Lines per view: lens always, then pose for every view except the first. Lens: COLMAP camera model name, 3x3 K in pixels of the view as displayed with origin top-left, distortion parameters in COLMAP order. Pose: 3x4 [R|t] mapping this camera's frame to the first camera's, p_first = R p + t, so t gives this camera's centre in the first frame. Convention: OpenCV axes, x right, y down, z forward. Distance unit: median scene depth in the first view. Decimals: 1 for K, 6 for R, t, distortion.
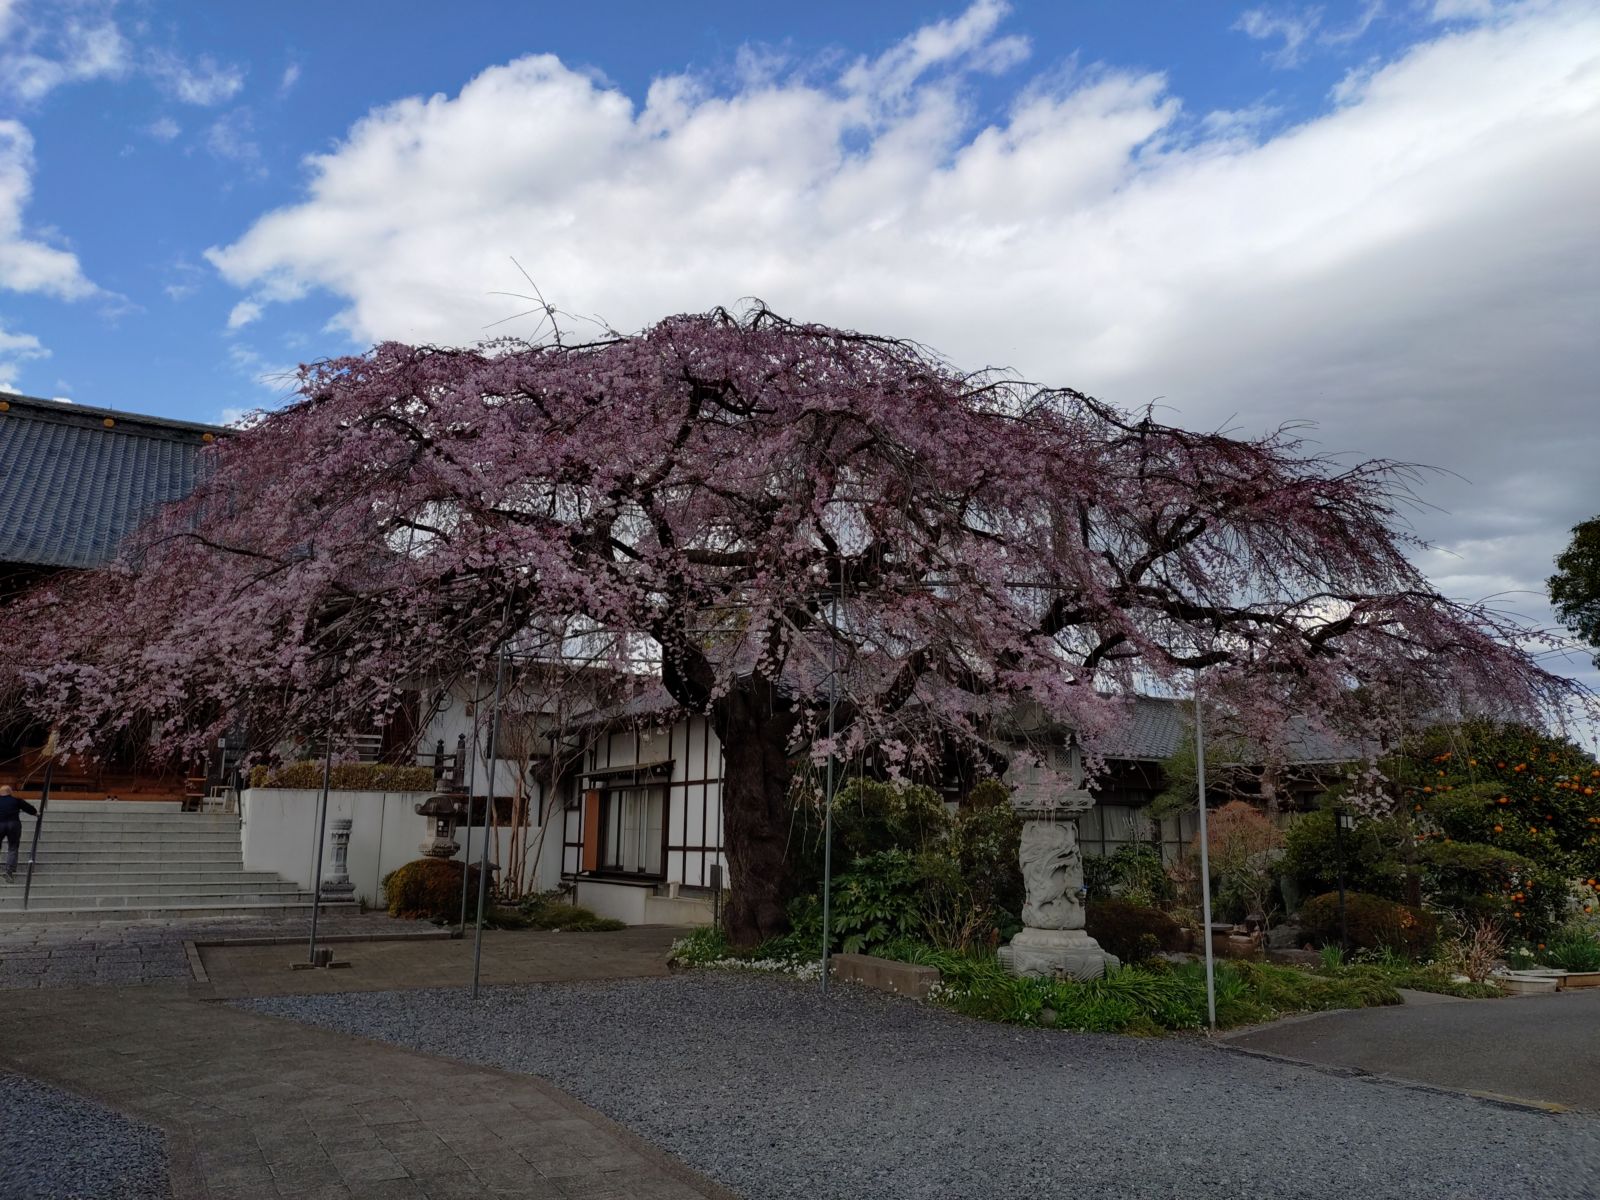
lens RADIAL K [[1186.8, 0, 799.4], [0, 1186.8, 592.8], [0, 0, 1]] dist [0.049544, -0.051534]
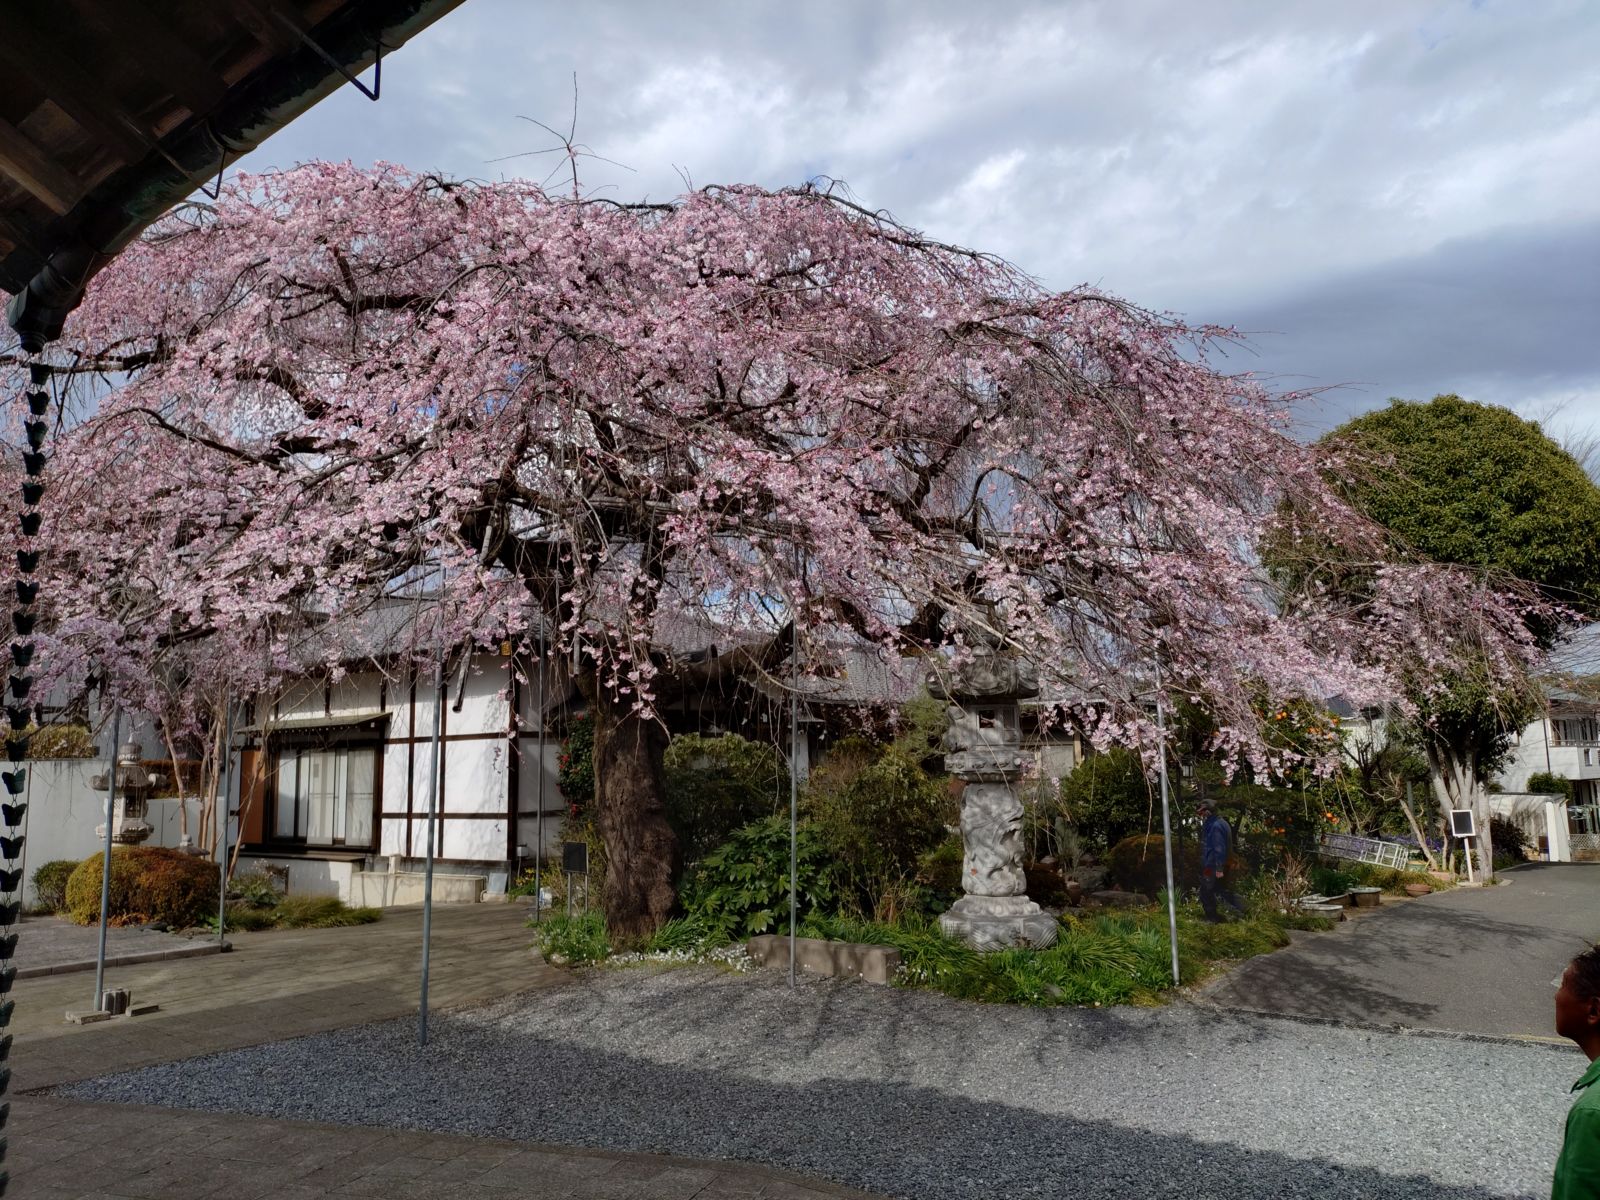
lens RADIAL K [[1186.8, 0, 790.0], [0, 1186.8, 621.4], [0, 0, 1]] dist [0.049544, -0.051534]
pose [[0.926280, 0.019768, 0.376318, -0.244060], [-0.048424, 0.996588, 0.066843, 0.006322], [-0.373713, -0.080139, 0.924076, 0.161301]]
